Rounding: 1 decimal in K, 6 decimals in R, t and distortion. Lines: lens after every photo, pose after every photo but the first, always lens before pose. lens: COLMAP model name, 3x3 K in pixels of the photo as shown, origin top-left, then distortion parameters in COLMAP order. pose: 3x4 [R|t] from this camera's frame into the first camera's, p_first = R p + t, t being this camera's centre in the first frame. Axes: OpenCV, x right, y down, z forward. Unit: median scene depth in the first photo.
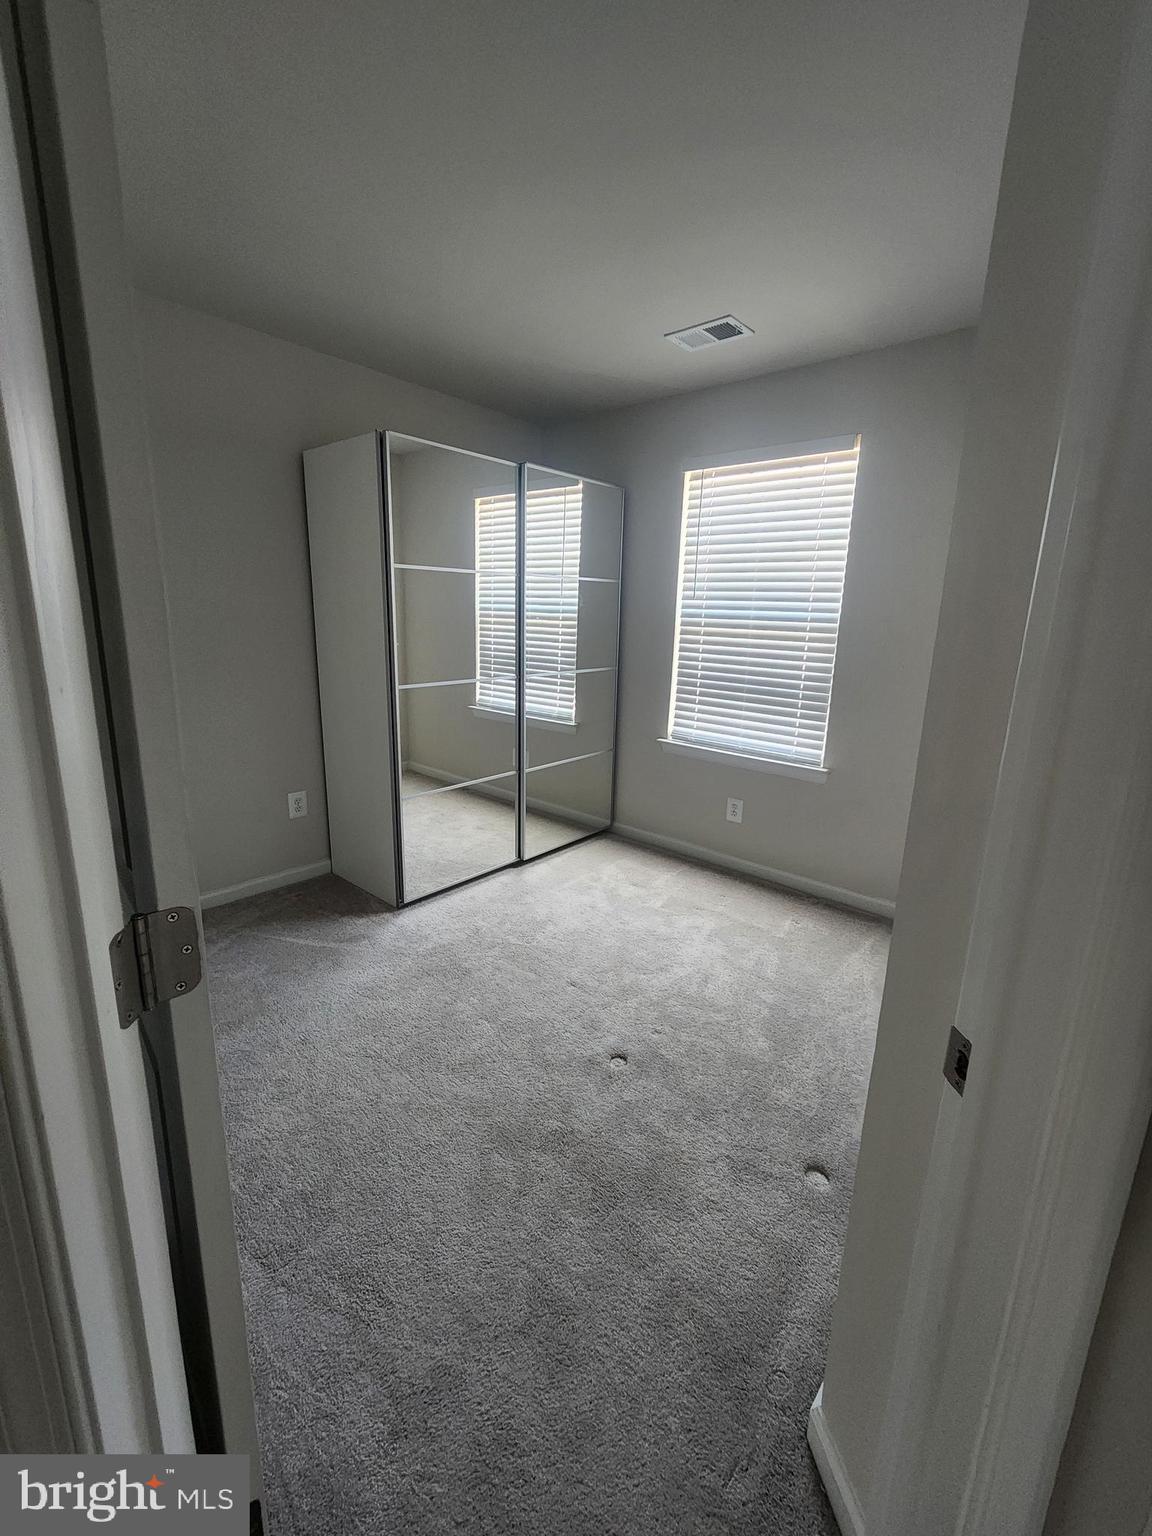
lens RADIAL K [[635.0, 0, 577.9], [0, 635.0, 761.9], [0, 0, 1]] dist [0.001723, 0.000047]
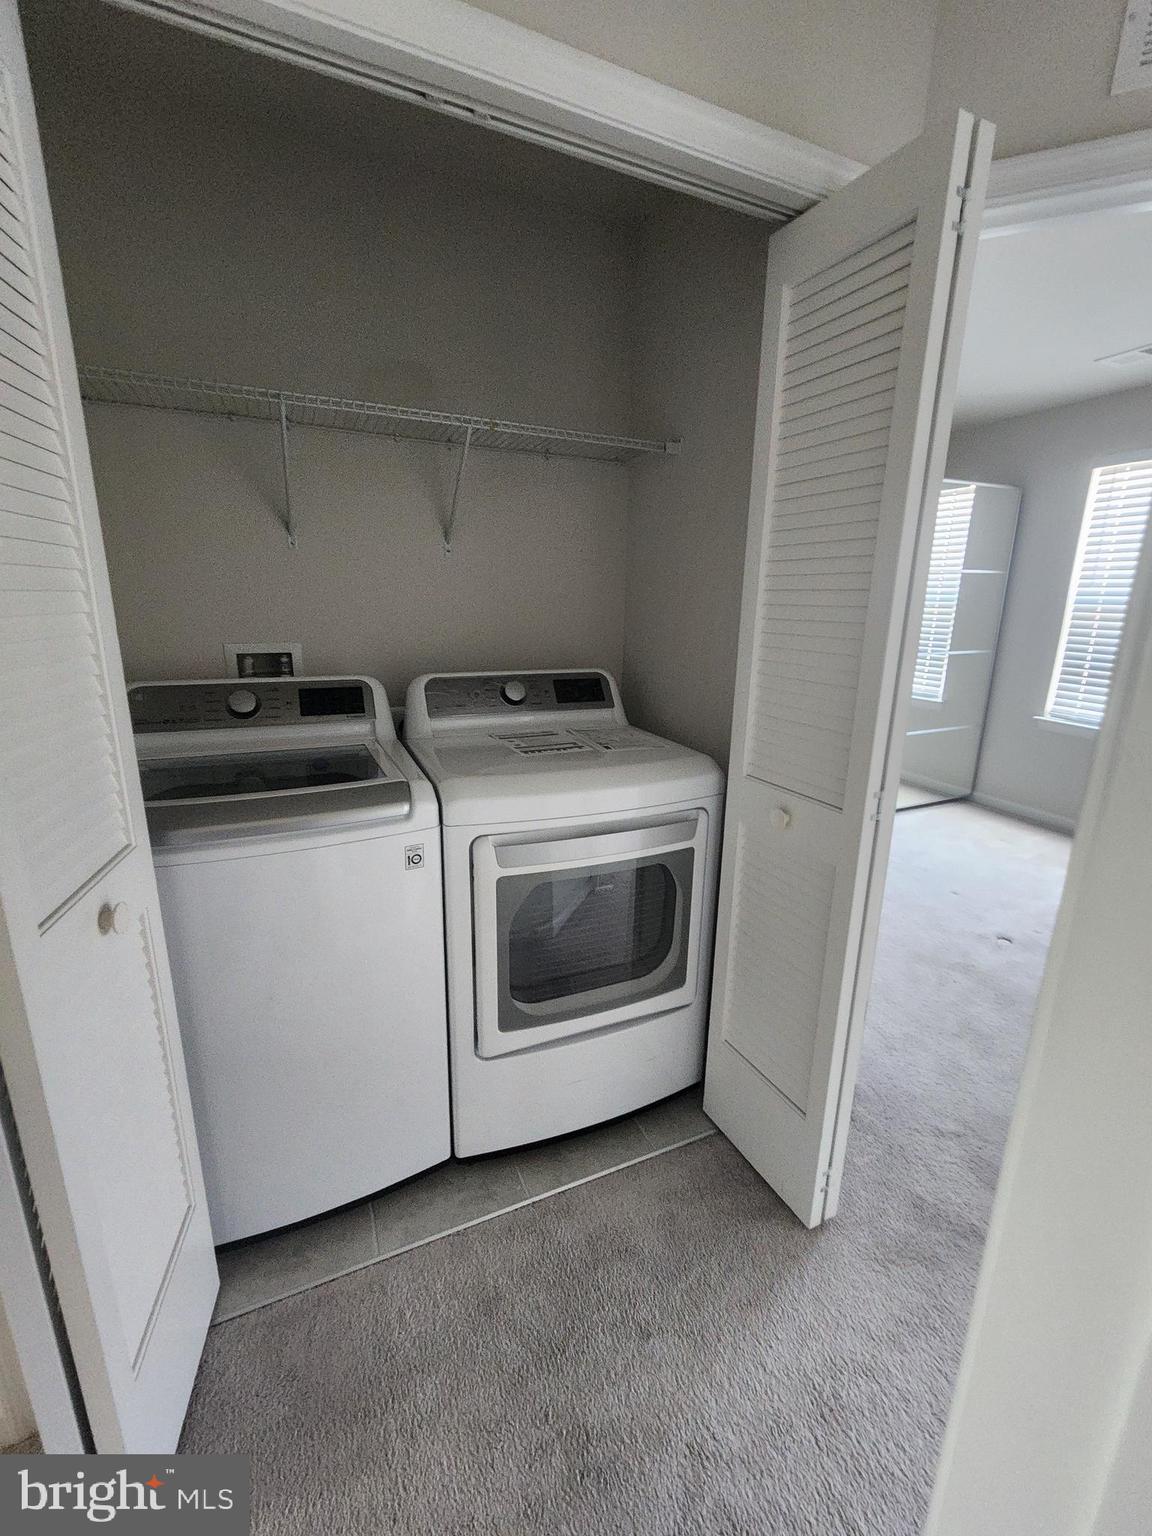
lens RADIAL K [[635.0, 0, 572.4], [0, 635.0, 759.4], [0, 0, 1]] dist [0.001723, 0.000047]
pose [[0.902510, 0.086382, -0.421916, -0.121748], [-0.080270, 0.996251, 0.032266, 0.066014], [0.423122, 0.004746, 0.906060, -0.321439]]
